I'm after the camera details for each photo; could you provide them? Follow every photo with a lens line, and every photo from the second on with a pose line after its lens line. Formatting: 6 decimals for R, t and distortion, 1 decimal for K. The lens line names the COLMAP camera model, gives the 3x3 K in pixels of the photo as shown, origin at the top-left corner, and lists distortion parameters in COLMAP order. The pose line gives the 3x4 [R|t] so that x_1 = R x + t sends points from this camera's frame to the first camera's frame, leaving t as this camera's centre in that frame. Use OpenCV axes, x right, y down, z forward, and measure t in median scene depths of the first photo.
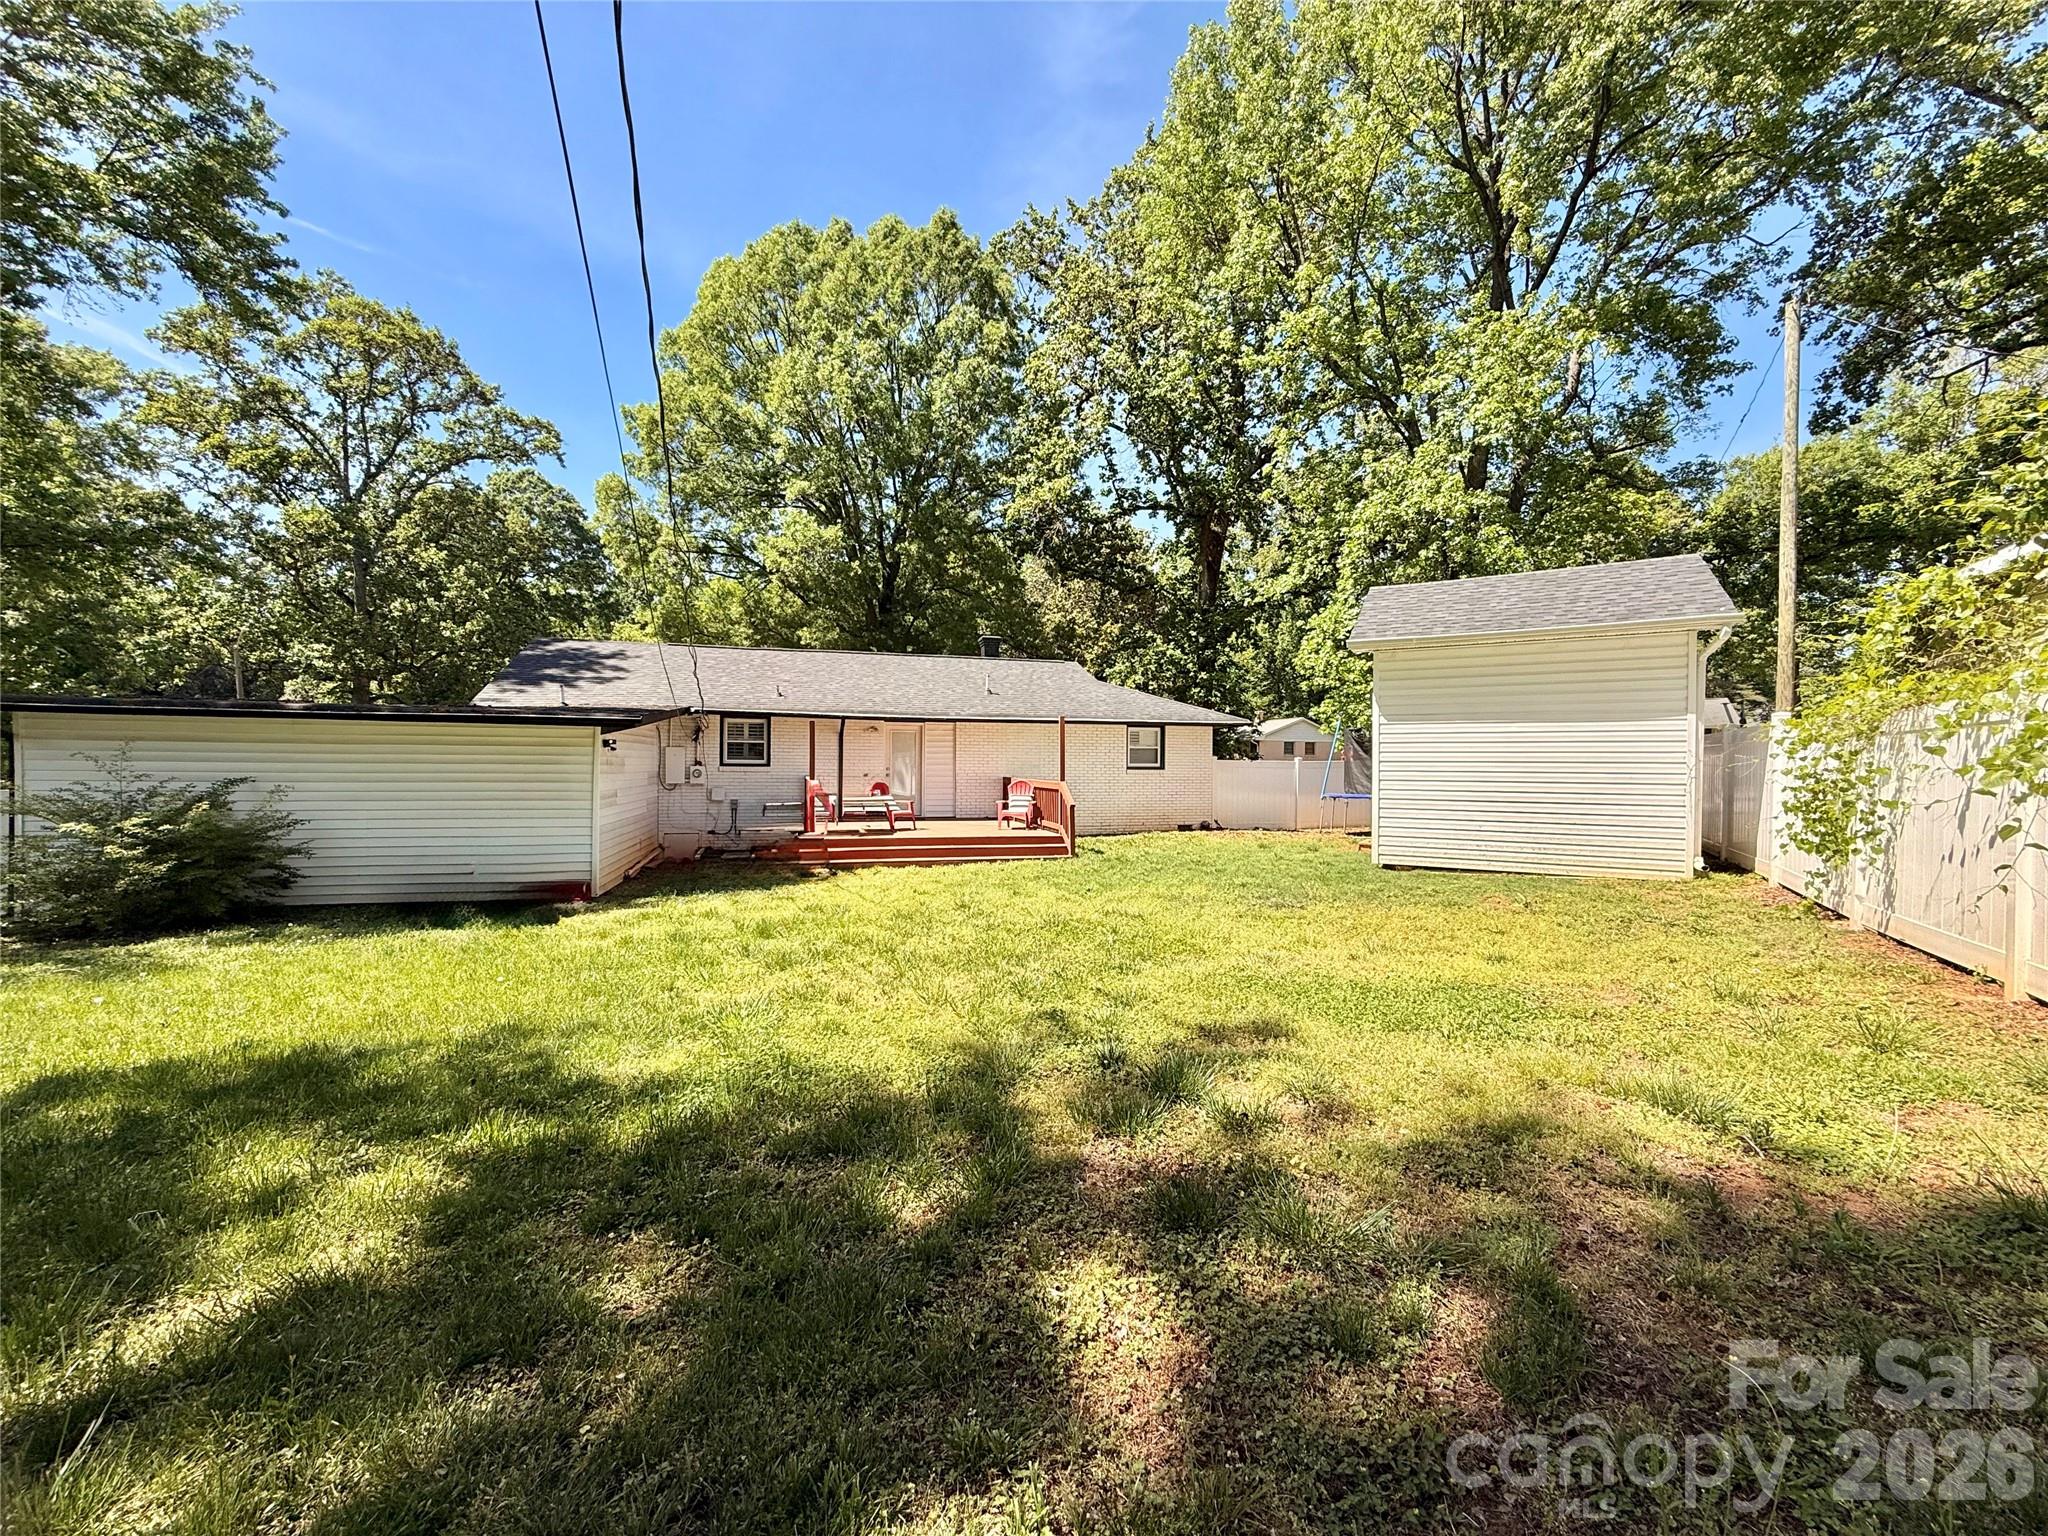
lens RADIAL K [[815.3, 0, 1024.5], [0, 815.3, 765.1], [0, 0, 1]] dist [0.000125, -0.000305]
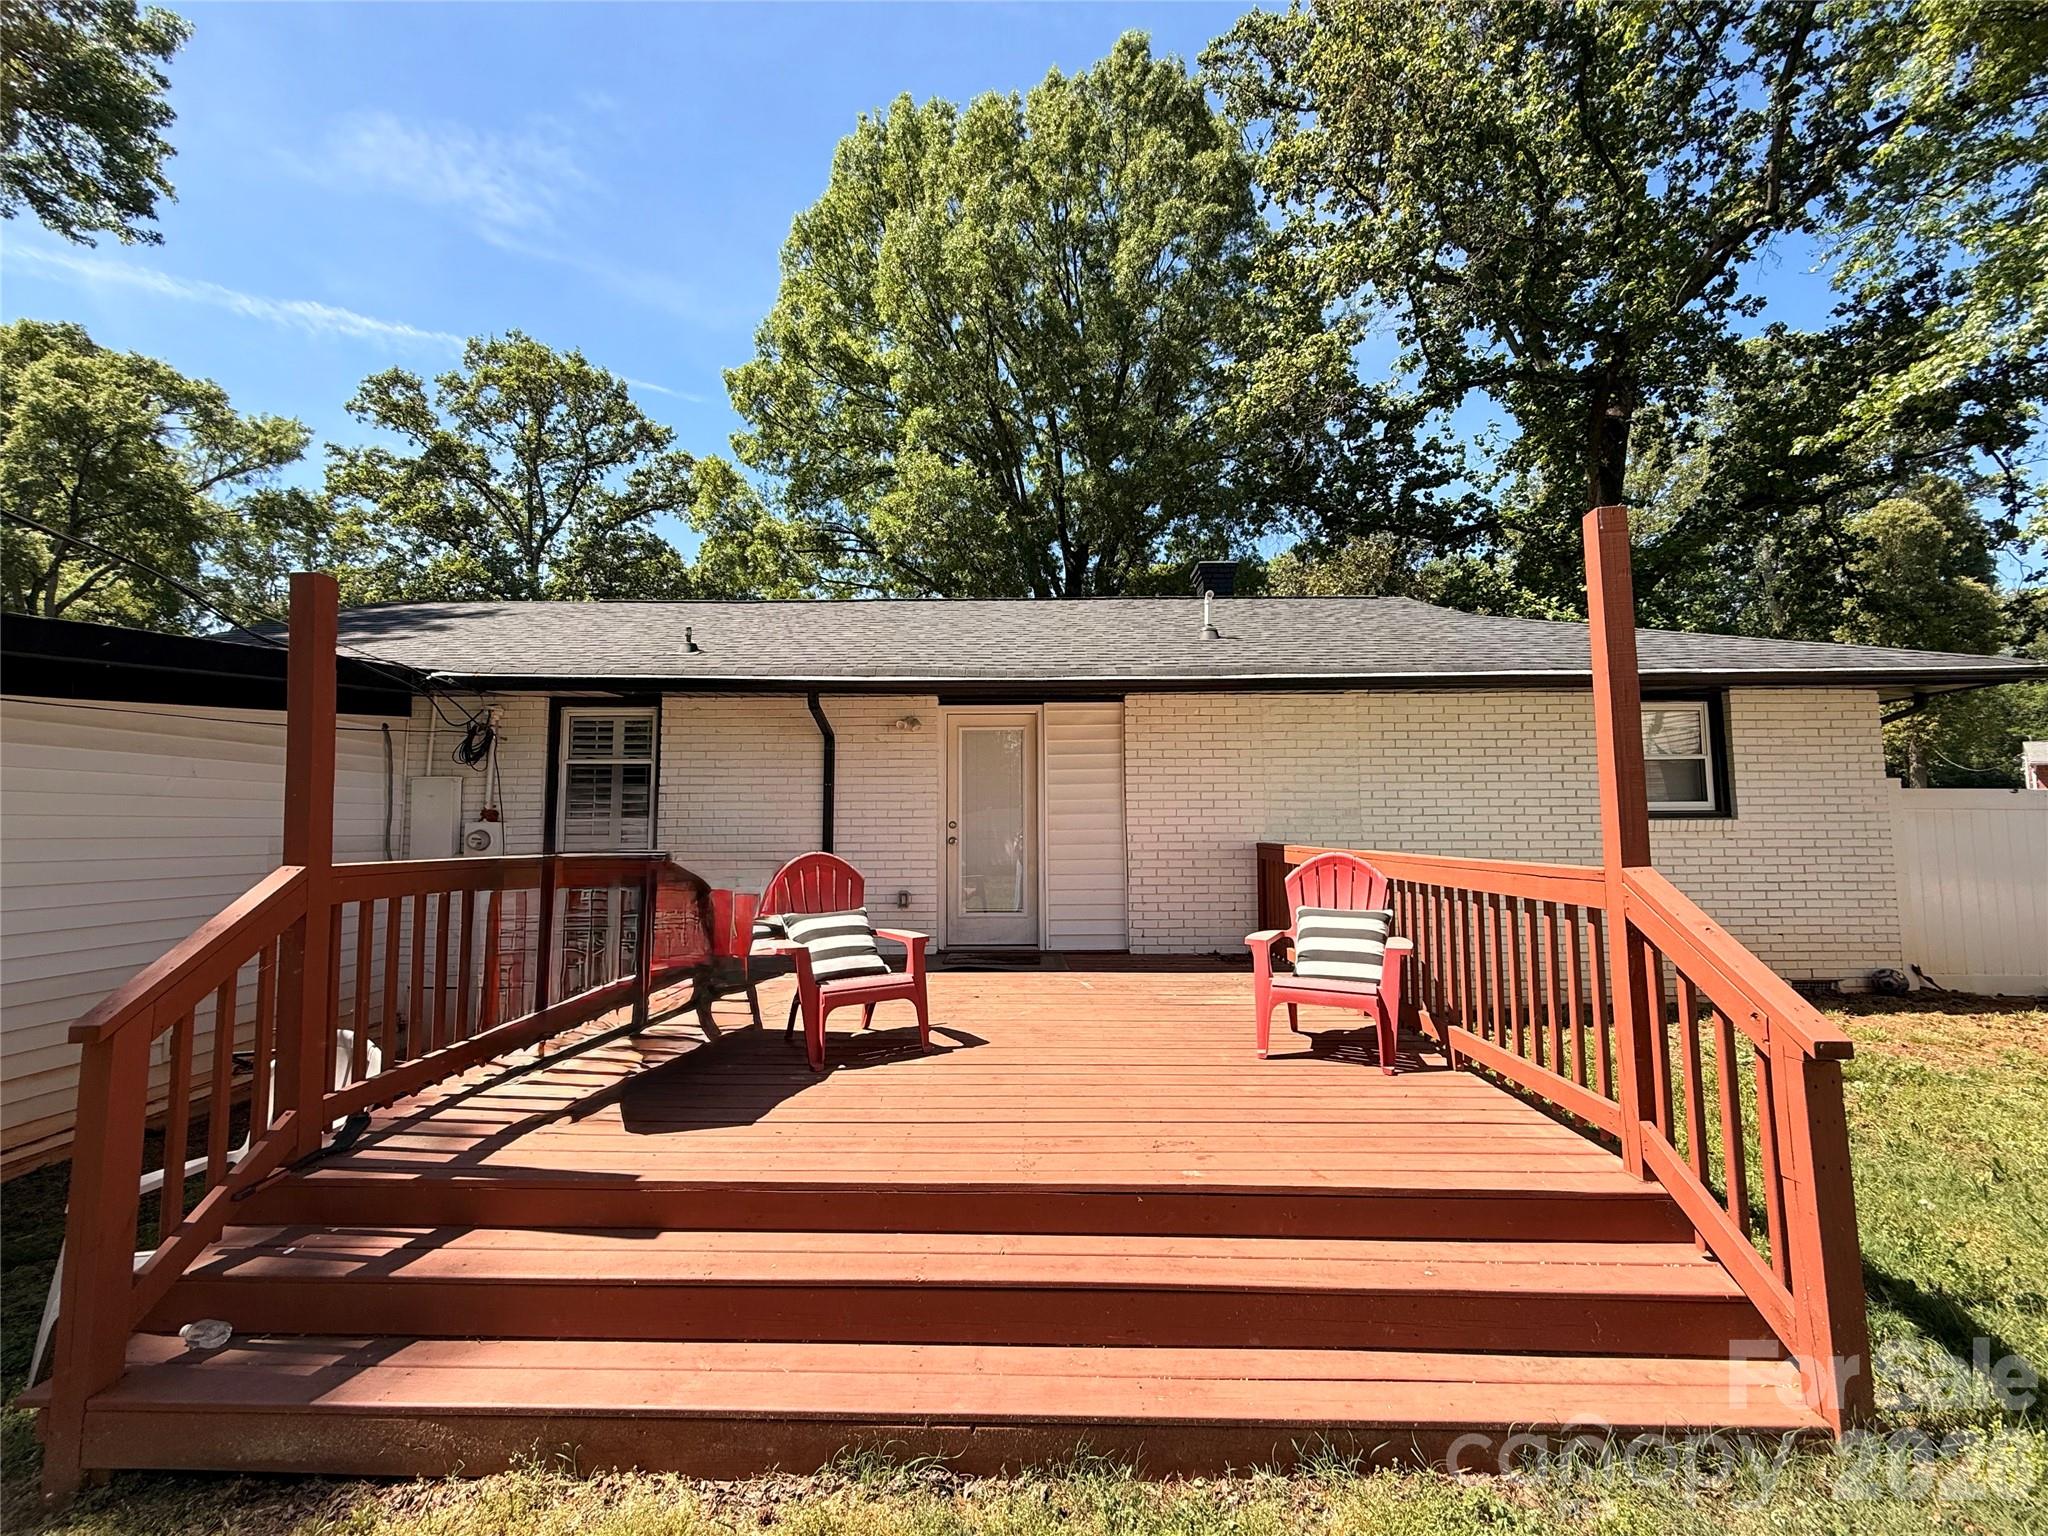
lens RADIAL K [[815.3, 0, 1016.0], [0, 815.3, 760.6], [0, 0, 1]] dist [0.000125, -0.000305]
pose [[0.957100, -0.036436, -0.287459, -0.013540], [0.011460, 0.996046, -0.088097, 0.004876], [0.289533, 0.081023, 0.953733, 0.354846]]
